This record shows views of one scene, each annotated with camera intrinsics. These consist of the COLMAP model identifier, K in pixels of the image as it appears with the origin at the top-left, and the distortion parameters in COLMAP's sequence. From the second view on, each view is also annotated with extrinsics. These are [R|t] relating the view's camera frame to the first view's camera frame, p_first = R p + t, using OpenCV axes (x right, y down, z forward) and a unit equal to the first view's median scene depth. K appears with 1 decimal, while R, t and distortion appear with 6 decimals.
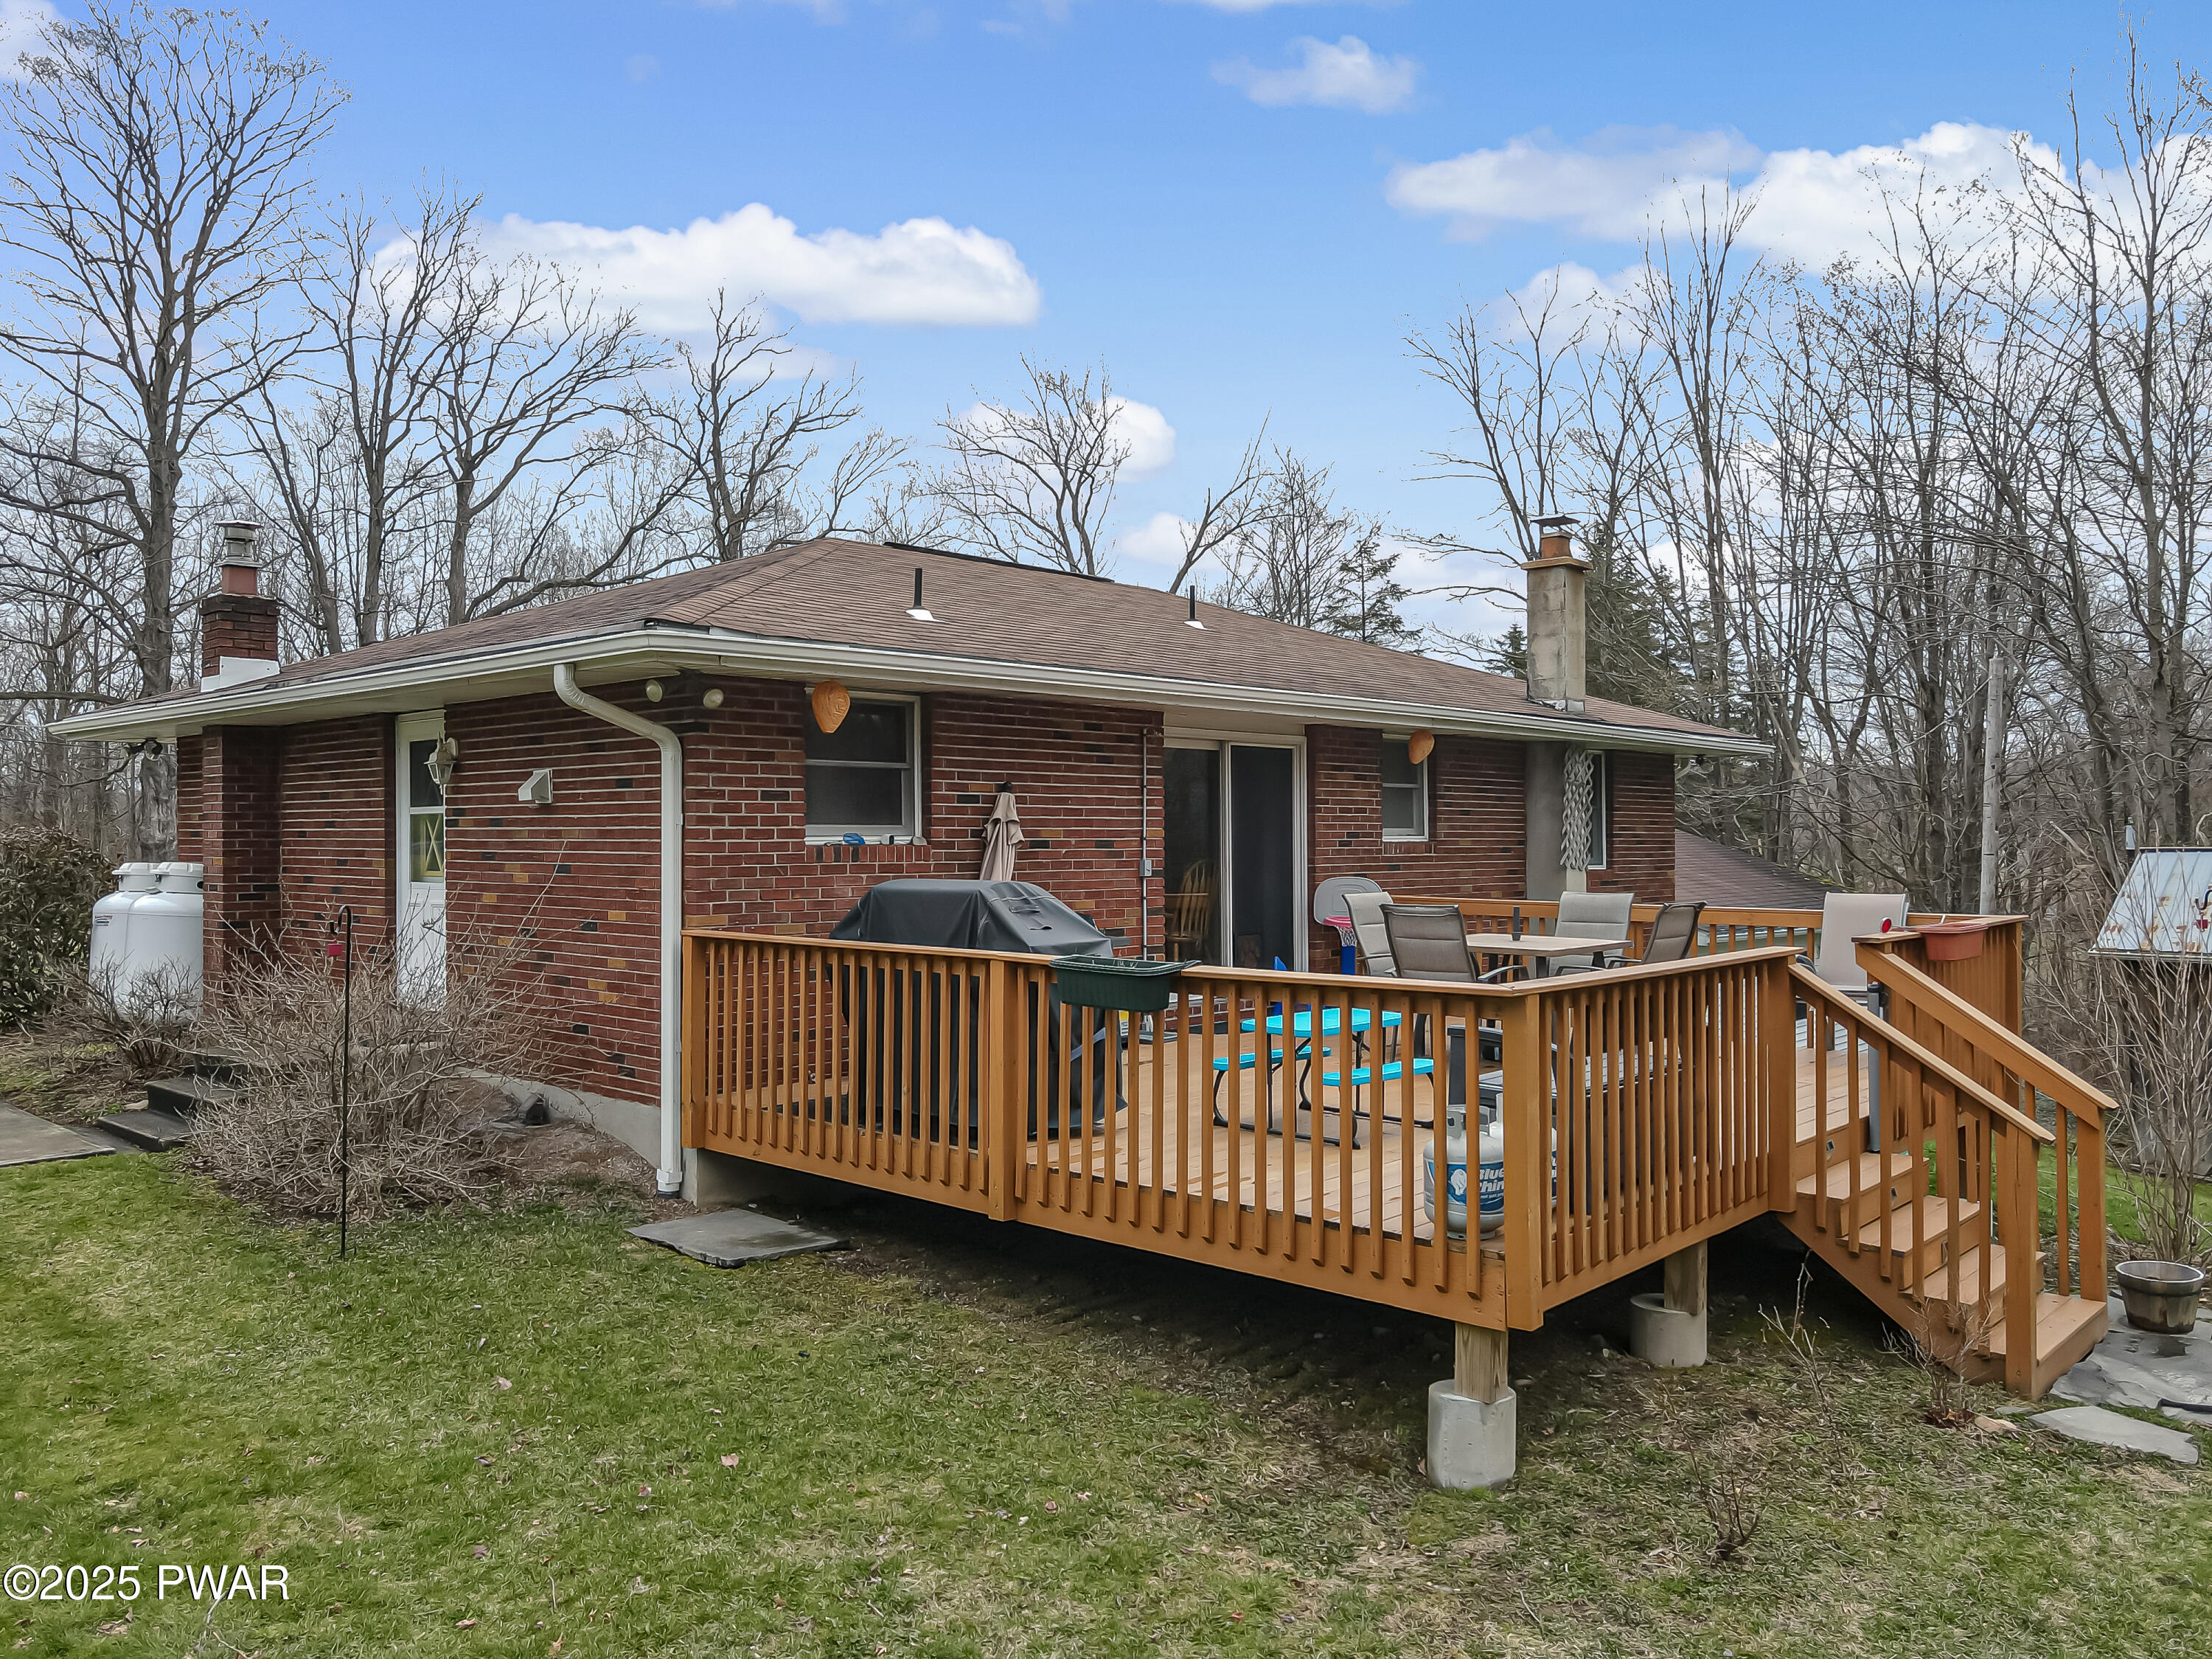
lens RADIAL K [[1644.5, 0, 1100.5], [0, 1644.5, 834.7], [0, 0, 1]] dist [-0.007403, 0.035468]
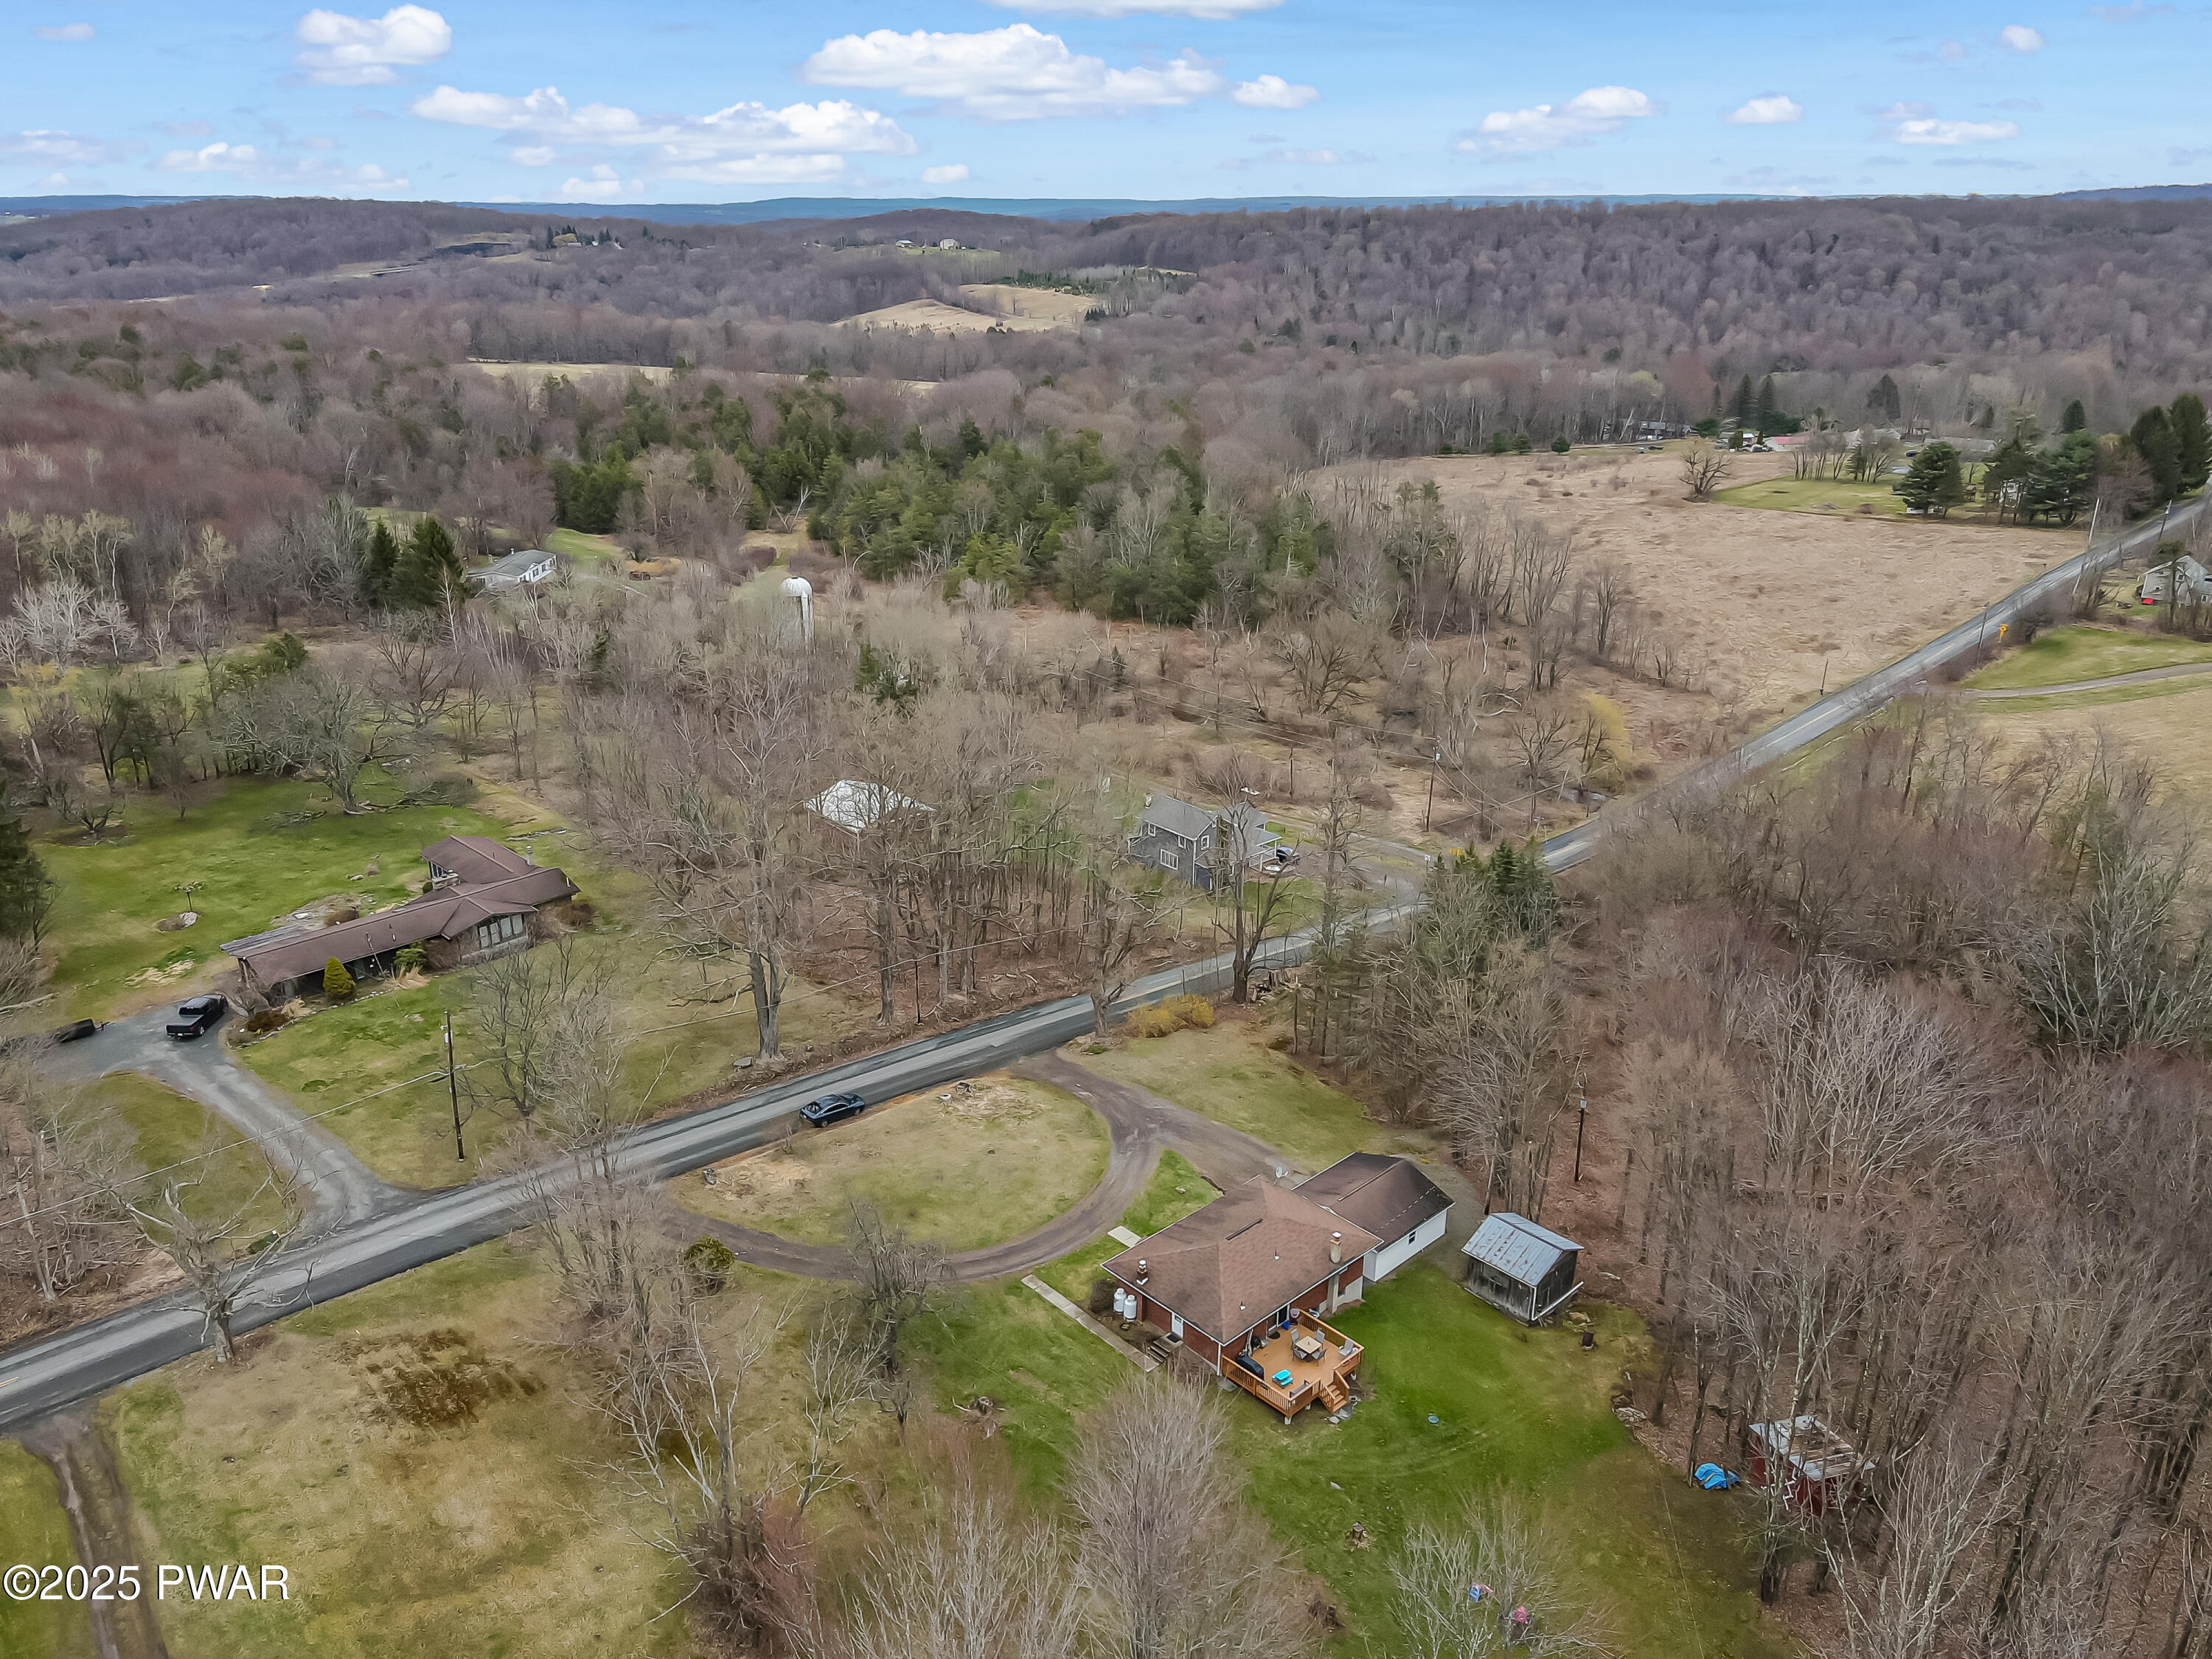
lens RADIAL K [[1560.1, 0, 1106.0], [0, 1560.1, 829.5], [0, 0, 1]] dist [0.007307, -0.001624]
pose [[0.997875, 0.022014, -0.061318, -0.285084], [0.000331, 0.939455, 0.342671, -4.047277], [0.065149, -0.341963, 0.937452, -4.485661]]
